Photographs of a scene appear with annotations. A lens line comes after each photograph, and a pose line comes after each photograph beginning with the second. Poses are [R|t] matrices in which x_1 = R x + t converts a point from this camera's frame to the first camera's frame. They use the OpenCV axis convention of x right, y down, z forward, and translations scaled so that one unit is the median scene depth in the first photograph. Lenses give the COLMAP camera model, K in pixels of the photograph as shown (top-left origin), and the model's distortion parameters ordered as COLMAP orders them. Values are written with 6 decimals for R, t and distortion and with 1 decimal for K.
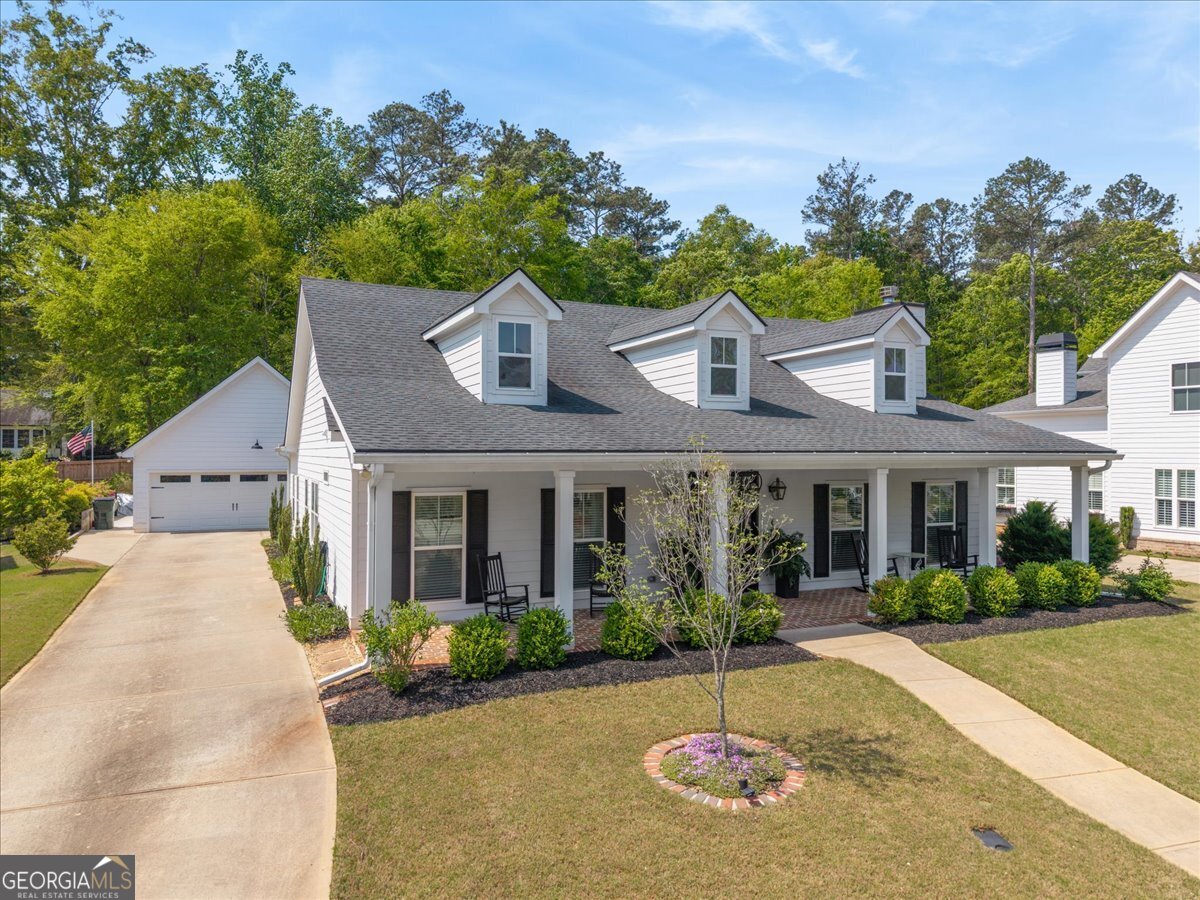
lens RADIAL K [[835.3, 0, 593.6], [0, 835.3, 445.1], [0, 0, 1]] dist [-0.000407, 0.006645]
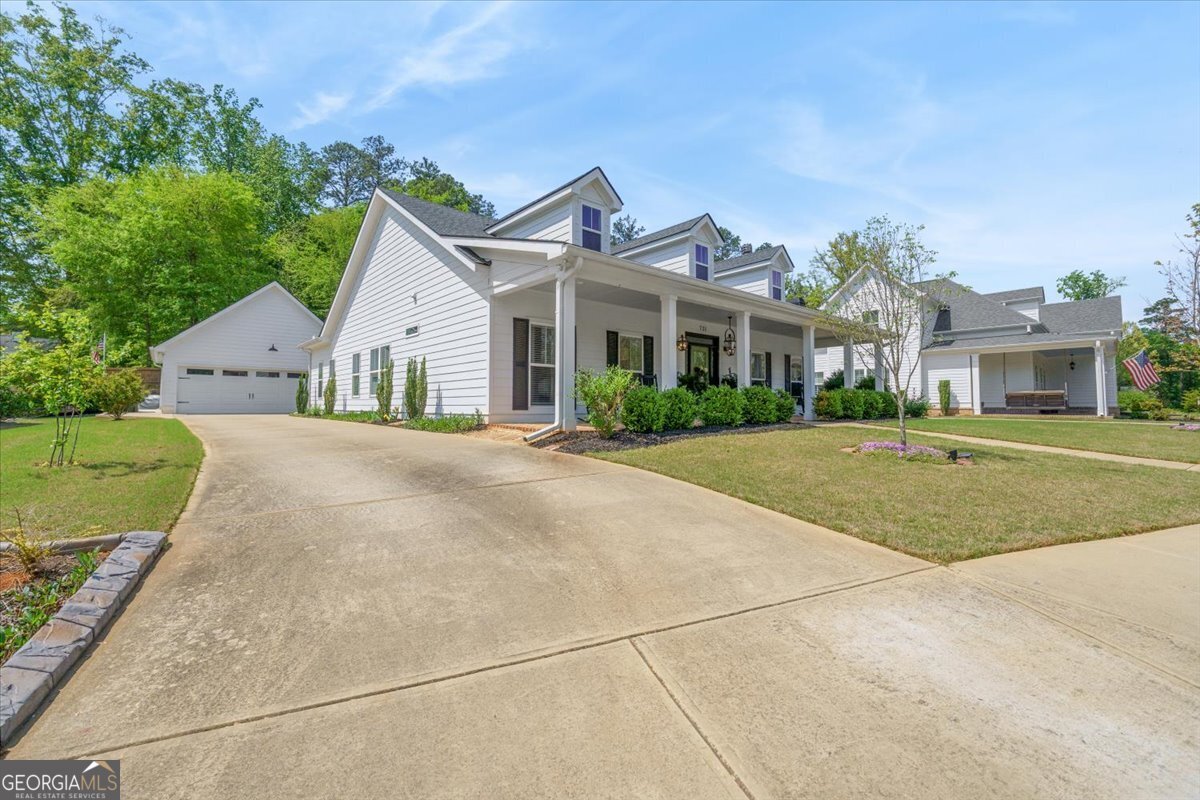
lens RADIAL K [[513.1, 0, 603.1], [0, 513.1, 378.7], [0, 0, 1]] dist [-0.015709, 0.000576]
pose [[0.952656, 0.011326, 0.303838, -0.094315], [0.000956, 0.999189, -0.040244, 0.048357], [-0.304047, 0.038629, 0.951873, 0.058892]]
